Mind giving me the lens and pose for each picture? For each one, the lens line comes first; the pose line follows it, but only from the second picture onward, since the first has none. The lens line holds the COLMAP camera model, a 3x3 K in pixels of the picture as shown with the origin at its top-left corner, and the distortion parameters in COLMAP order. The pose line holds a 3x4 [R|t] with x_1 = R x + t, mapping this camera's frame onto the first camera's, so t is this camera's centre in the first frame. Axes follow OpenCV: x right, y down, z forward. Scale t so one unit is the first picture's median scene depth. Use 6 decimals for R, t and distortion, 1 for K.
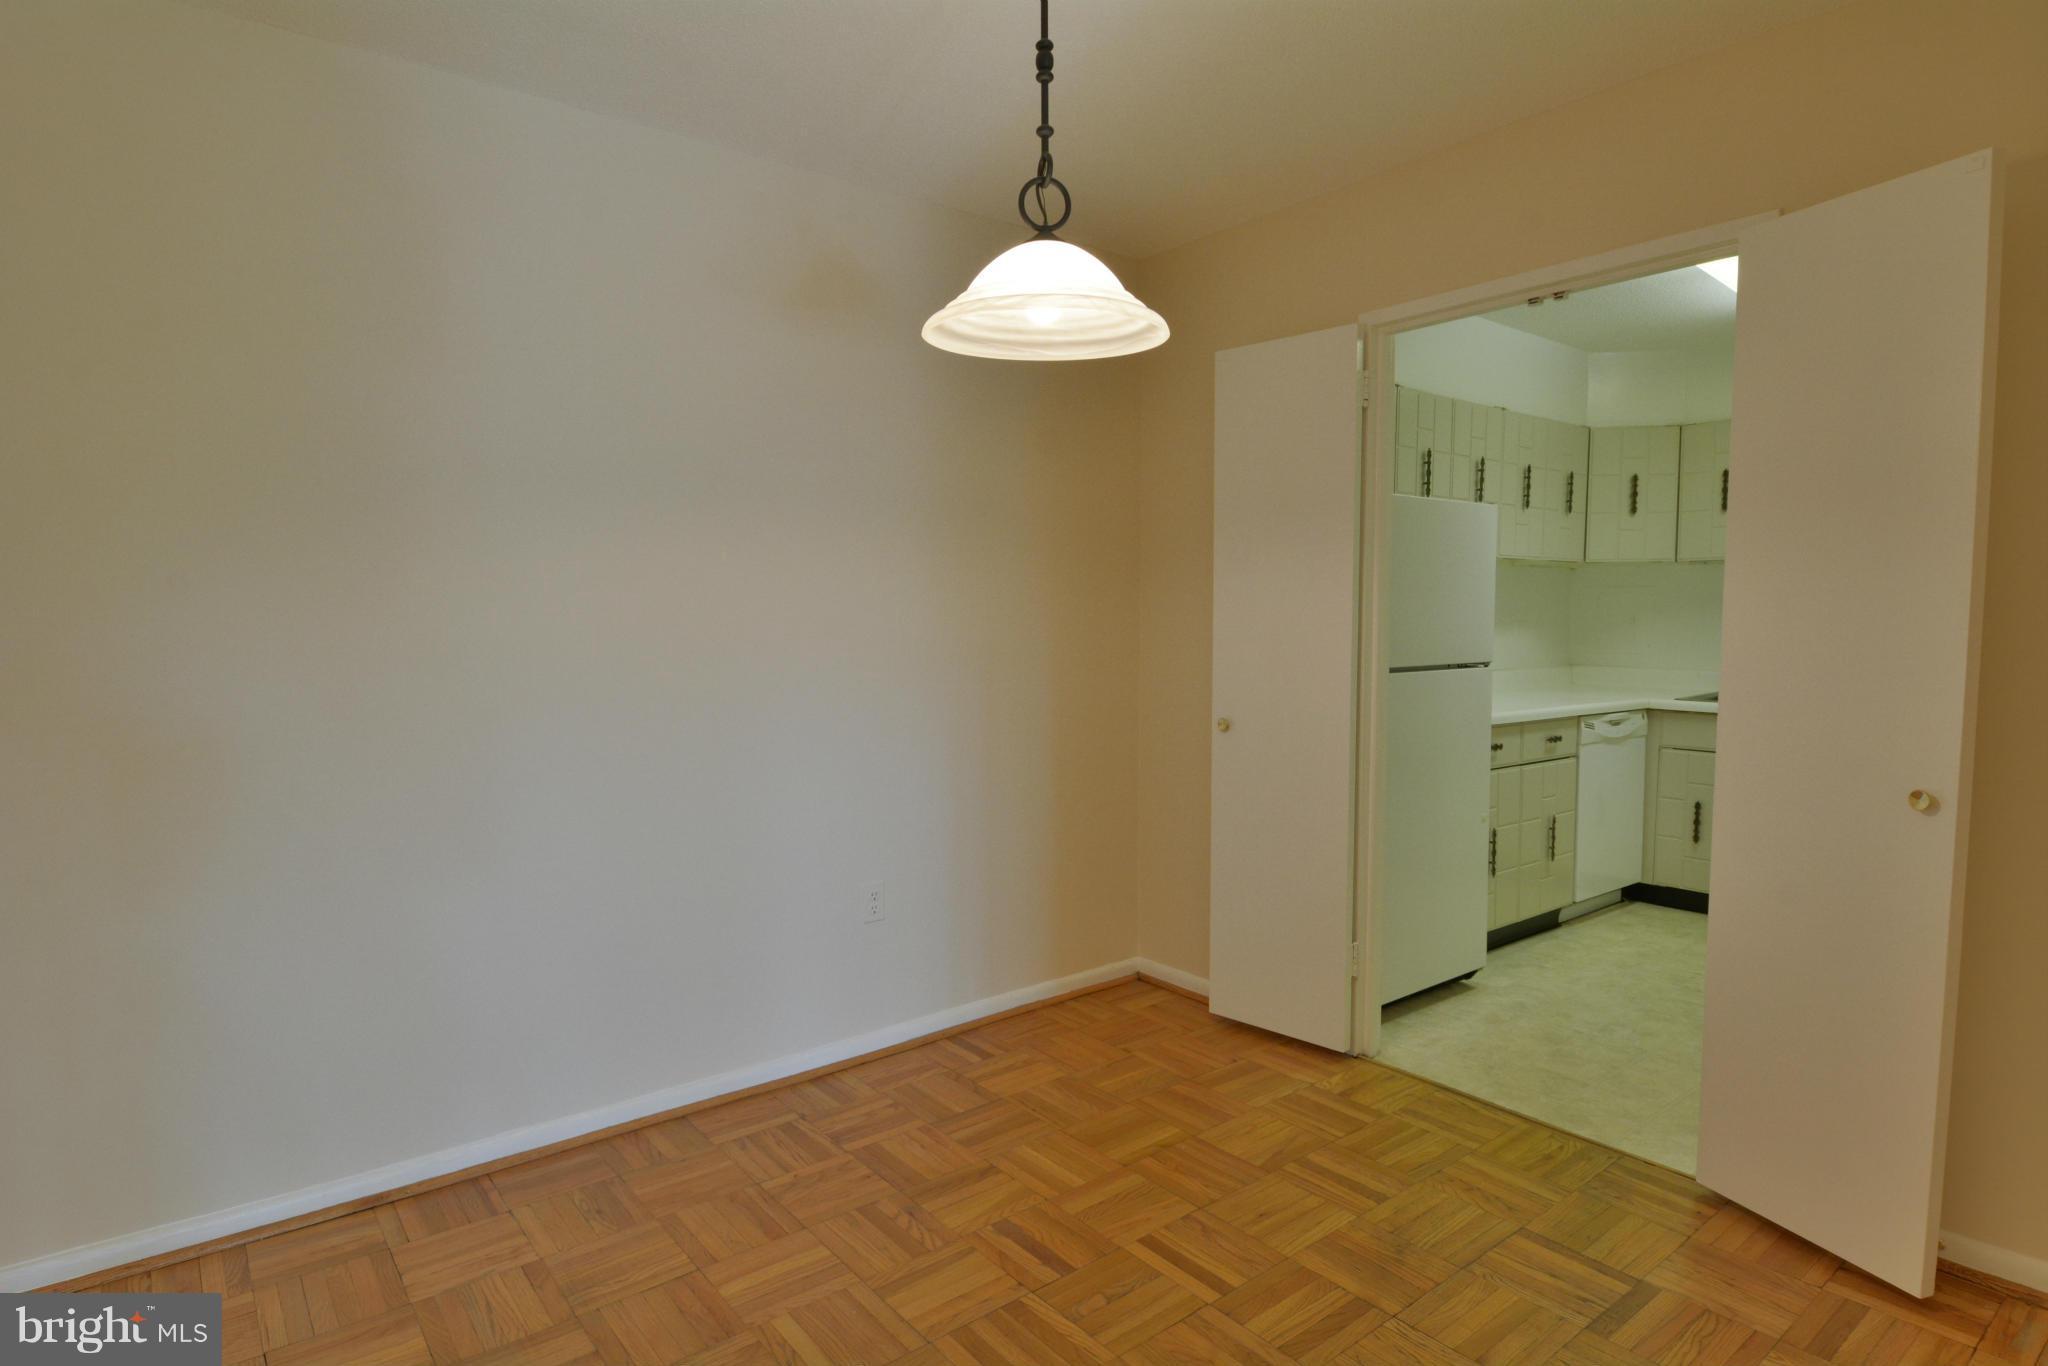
lens RADIAL K [[1147.1, 0, 1036.0], [0, 1147.1, 696.5], [0, 0, 1]] dist [0.053581, -0.055753]
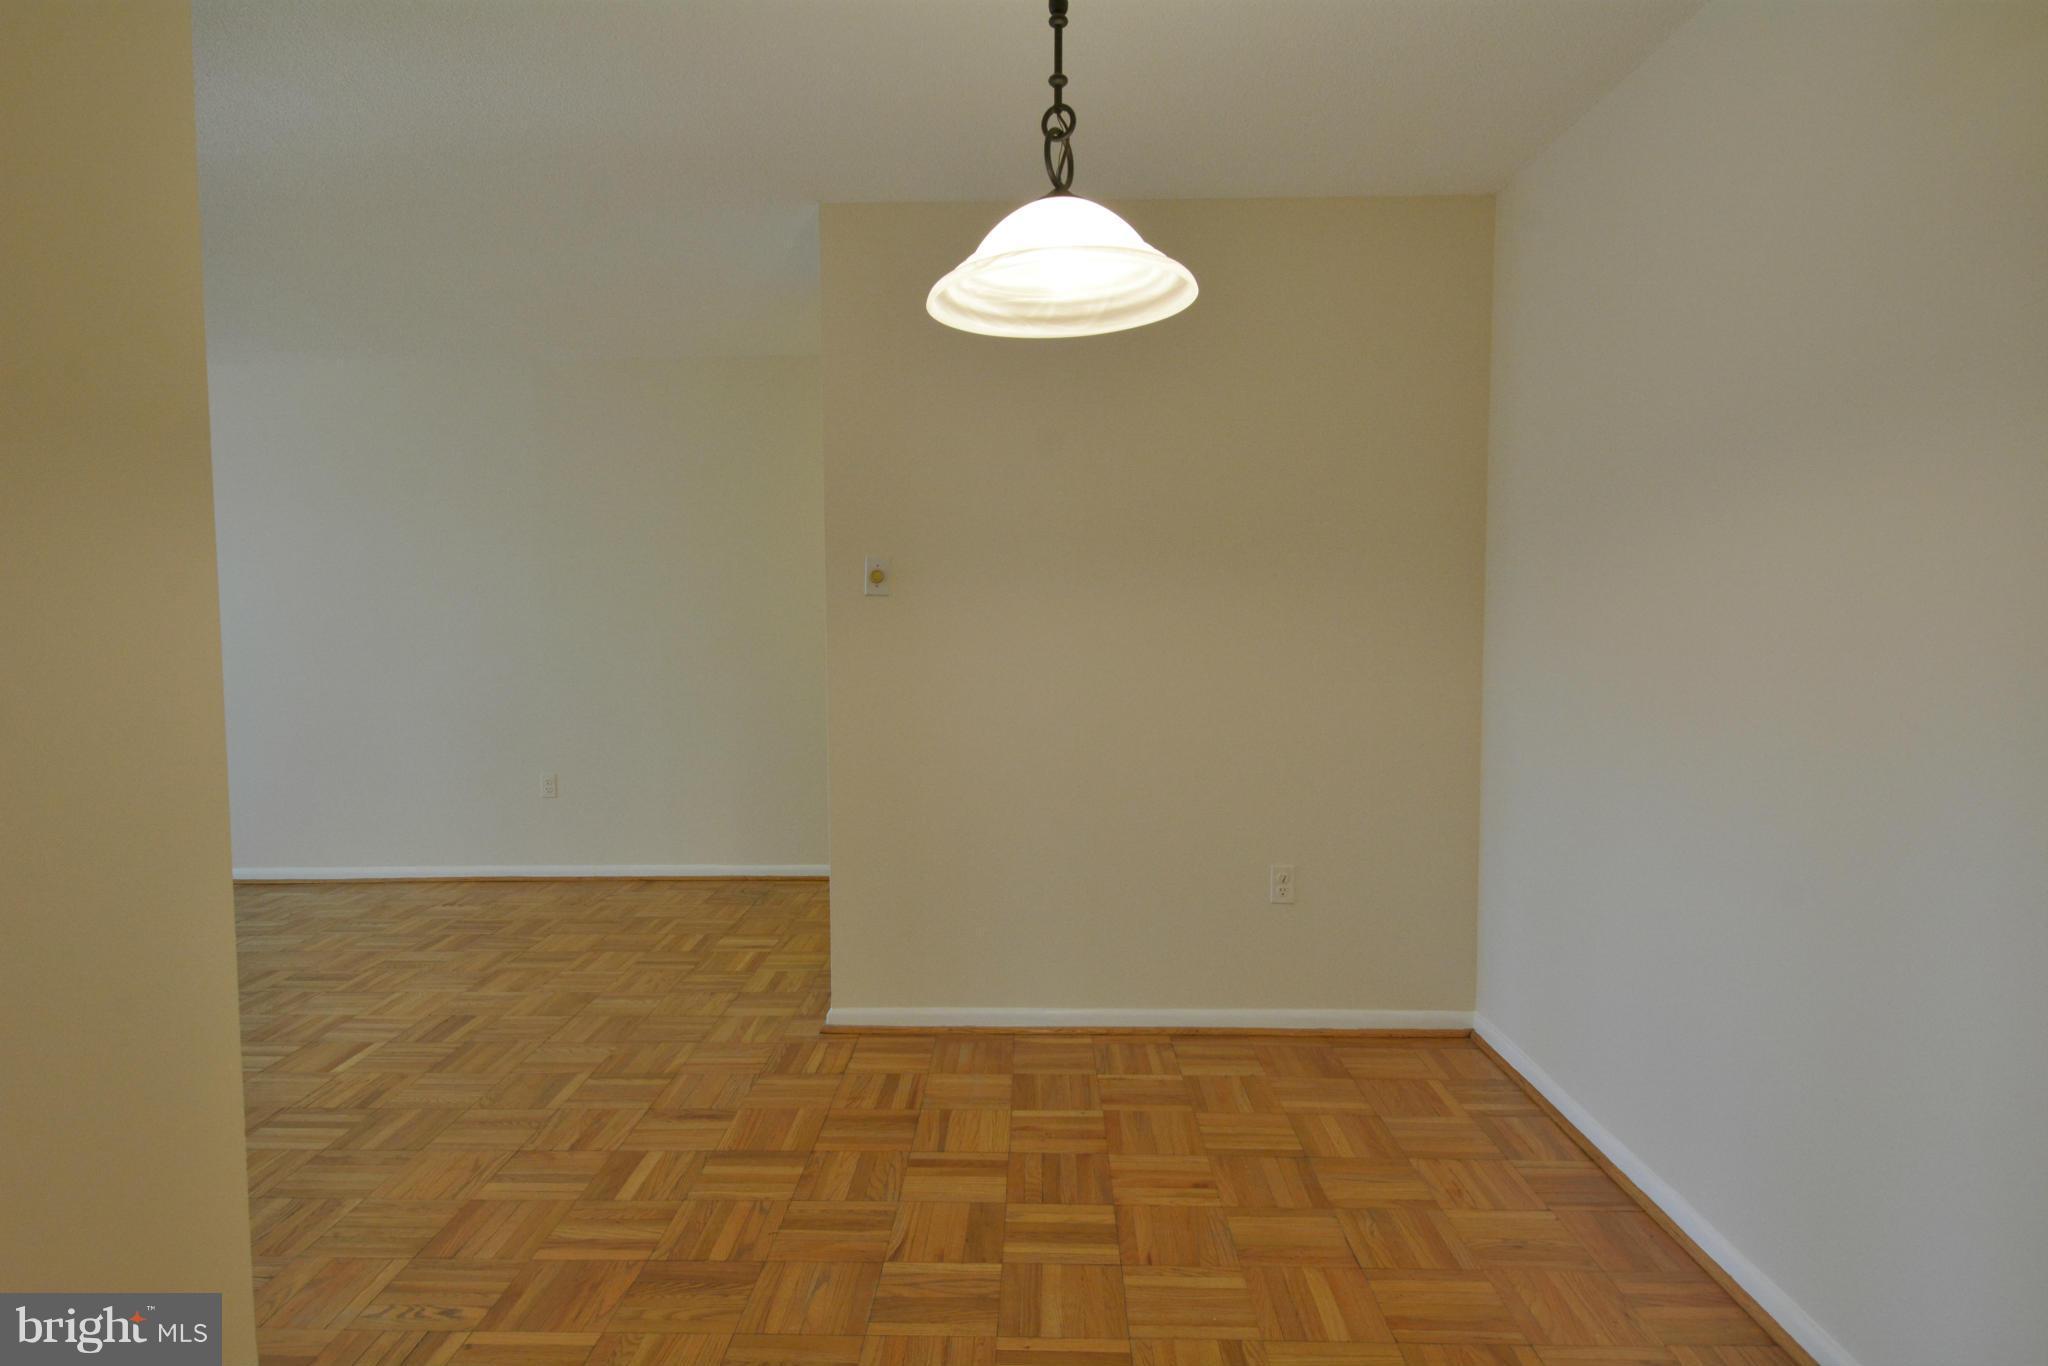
lens RADIAL K [[1147.1, 0, 1036.0], [0, 1147.1, 696.5], [0, 0, 1]] dist [0.053581, -0.055753]
pose [[-0.640154, 0.058597, -0.766009, 0.505559], [-0.057781, 0.990590, 0.124064, -0.082012], [0.766071, 0.123681, -0.630744, 1.100238]]
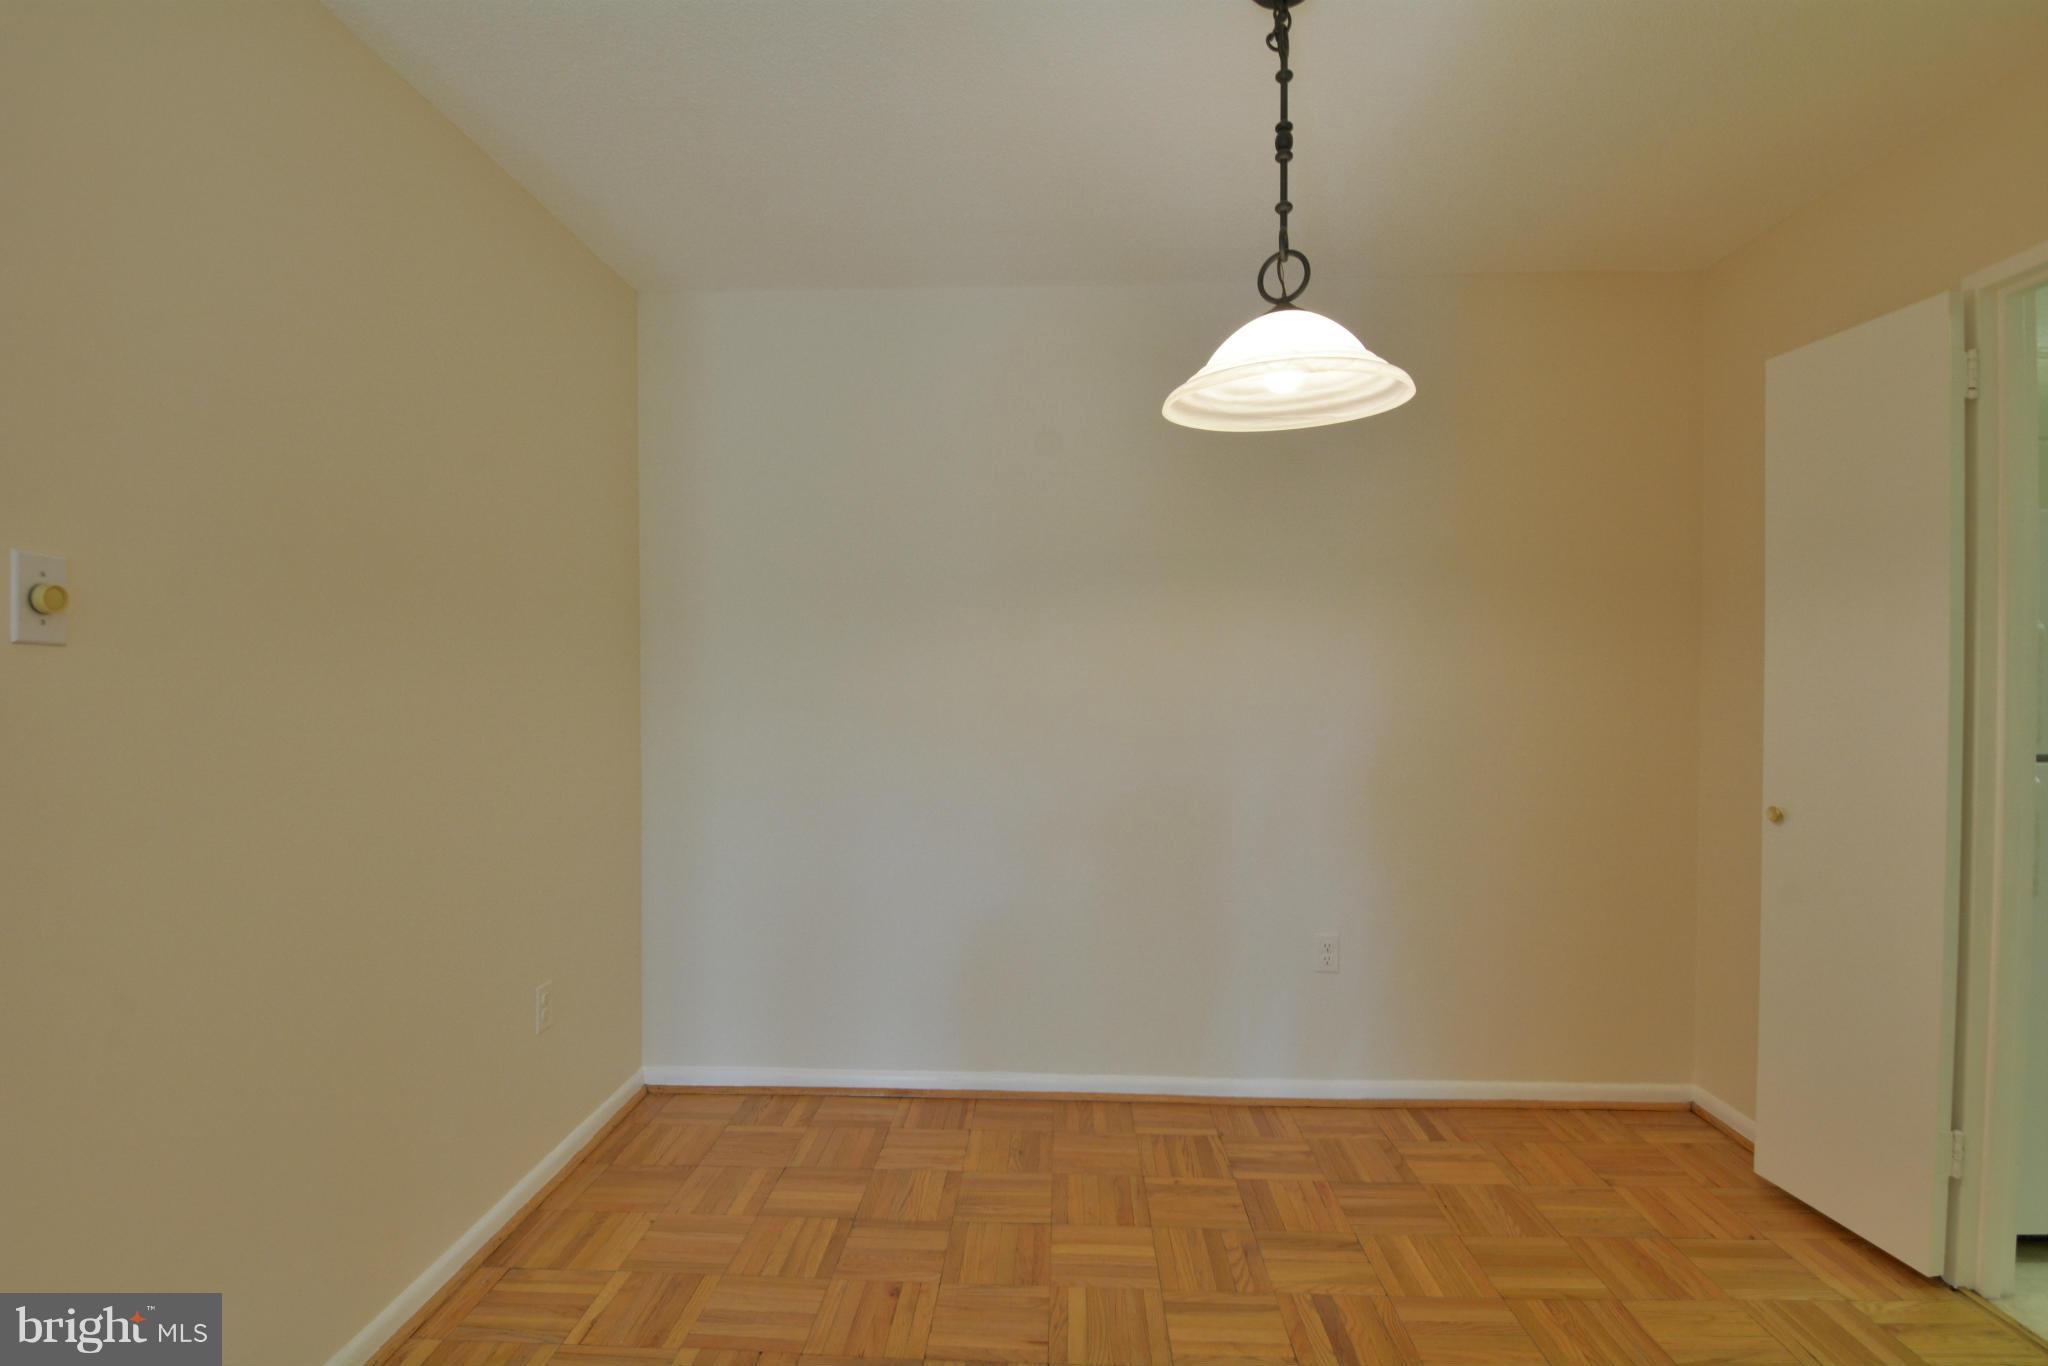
lens RADIAL K [[1005.2, 0, 979.4], [0, 1005.2, 694.3], [0, 0, 1]] dist [0.011313, -0.019651]
pose [[0.732789, 0.014854, -0.680294, 0.286431], [-0.051310, 0.998122, -0.033475, -0.010091], [0.678519, 0.059436, 0.732174, 0.128418]]
